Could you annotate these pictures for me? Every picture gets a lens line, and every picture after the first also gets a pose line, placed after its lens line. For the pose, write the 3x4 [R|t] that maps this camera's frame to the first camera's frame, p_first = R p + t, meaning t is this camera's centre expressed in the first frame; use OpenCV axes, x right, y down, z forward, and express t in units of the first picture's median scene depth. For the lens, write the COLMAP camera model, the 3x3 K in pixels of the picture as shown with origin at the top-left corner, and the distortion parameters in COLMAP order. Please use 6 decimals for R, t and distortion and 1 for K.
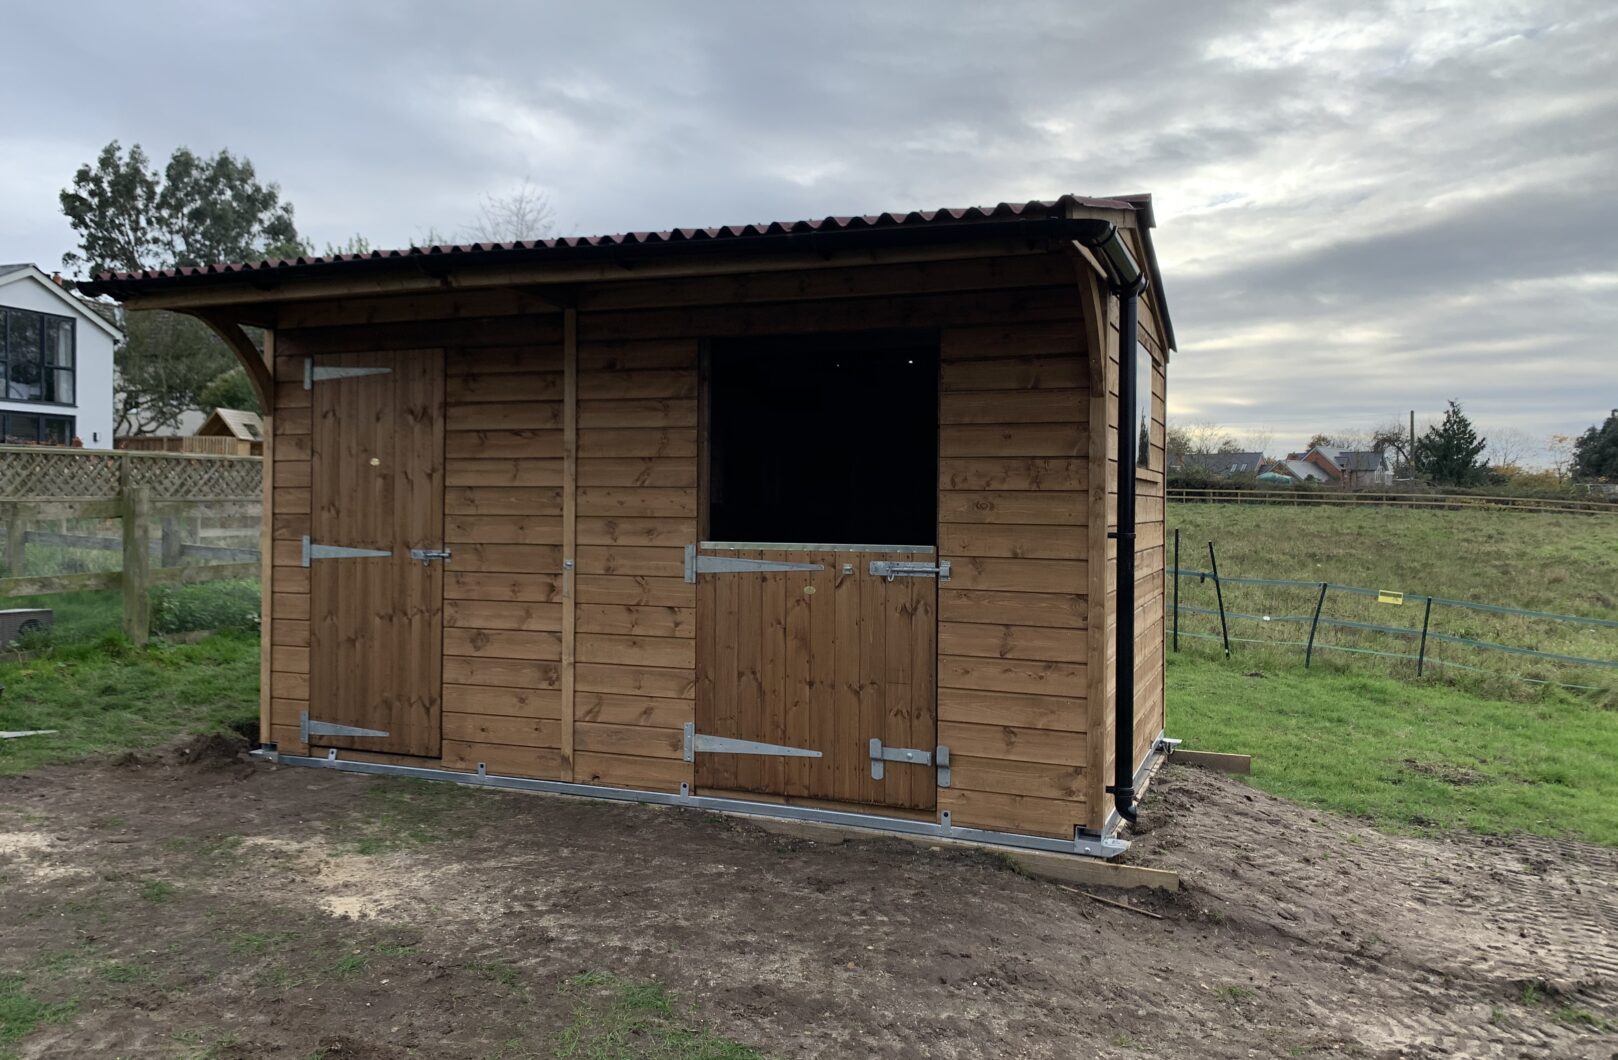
lens RADIAL K [[1248.5, 0, 809.0], [0, 1248.5, 530.0], [0, 0, 1]] dist [0.168092, -0.522094]
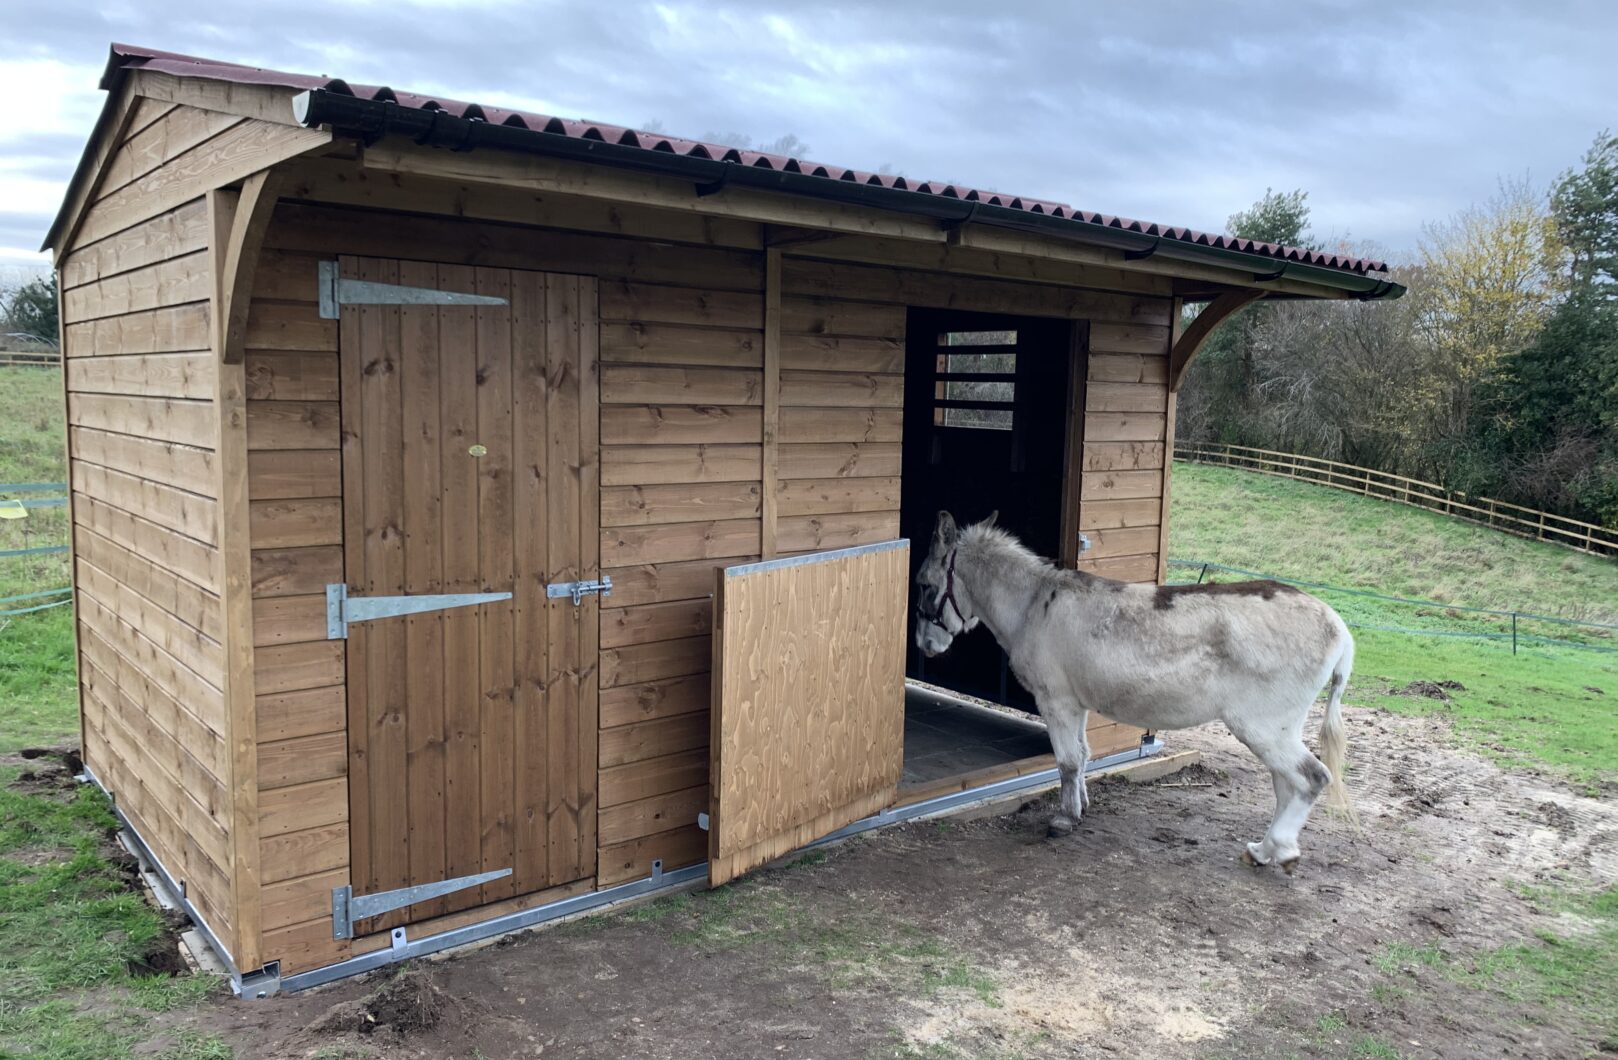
lens RADIAL K [[1240.5, 0, 828.2], [0, 1240.5, 532.2], [0, 0, 1]] dist [0.166977, -0.500019]
pose [[0.470530, -0.100586, 0.876632, -0.885826], [-0.009491, 0.992847, 0.119015, -0.098185], [-0.882333, -0.064320, 0.466210, 0.625332]]
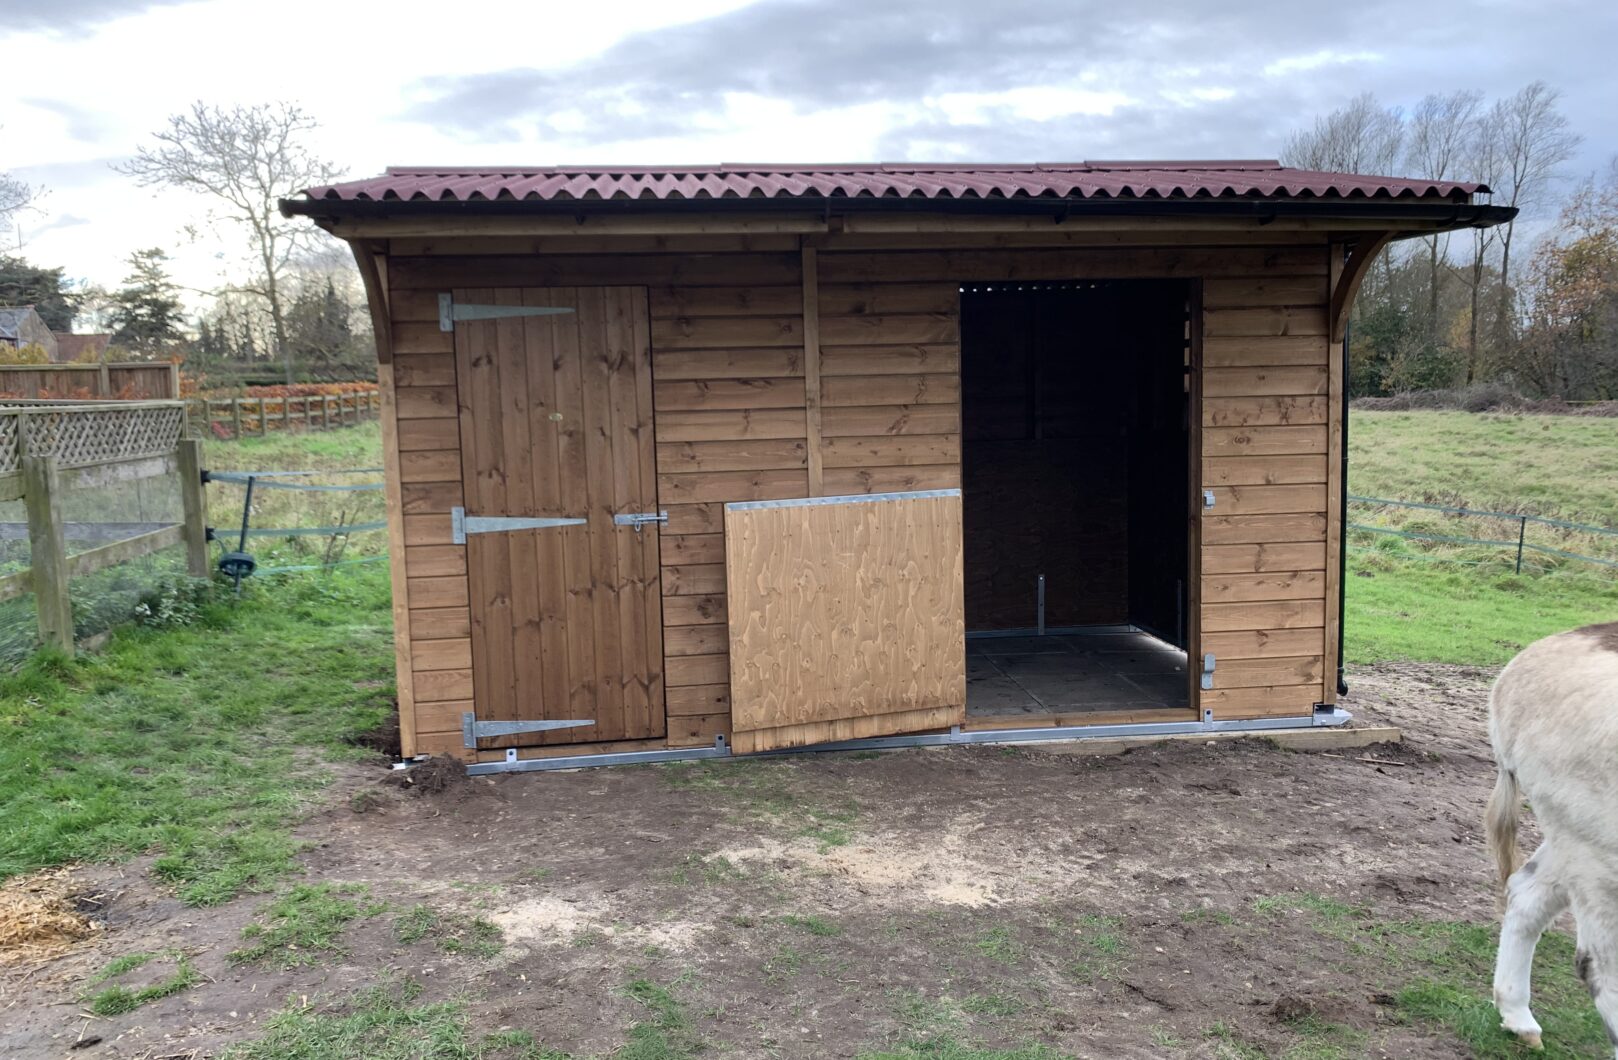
lens RADIAL K [[1240.5, 0, 828.2], [0, 1240.5, 532.2], [0, 0, 1]] dist [0.166977, -0.500019]
pose [[0.873435, -0.085065, 0.479453, -0.662823], [0.042242, 0.994148, 0.099430, -0.058539], [-0.485105, -0.066592, 0.871917, 0.171903]]
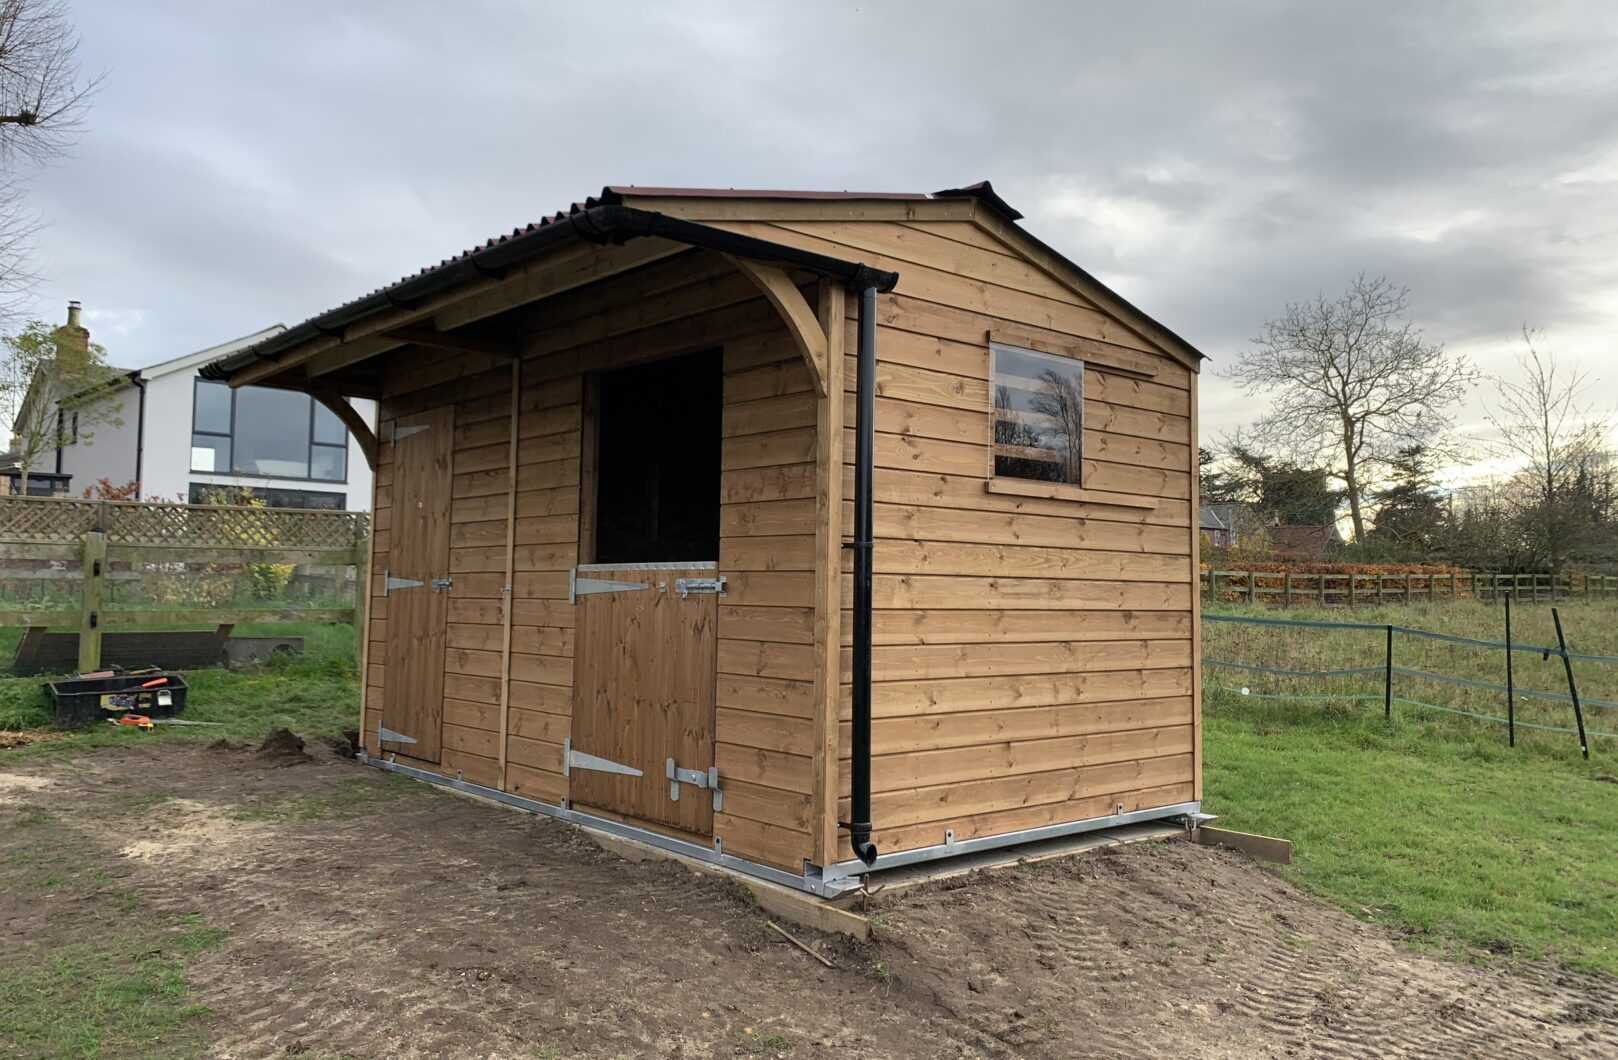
lens RADIAL K [[1240.5, 0, 828.2], [0, 1240.5, 532.2], [0, 0, 1]] dist [0.166977, -0.500019]
pose [[0.893568, -0.019164, -0.448519, 0.565610], [-0.015152, 0.997232, -0.072794, 0.054630], [0.448672, 0.071842, 0.890804, 0.156238]]
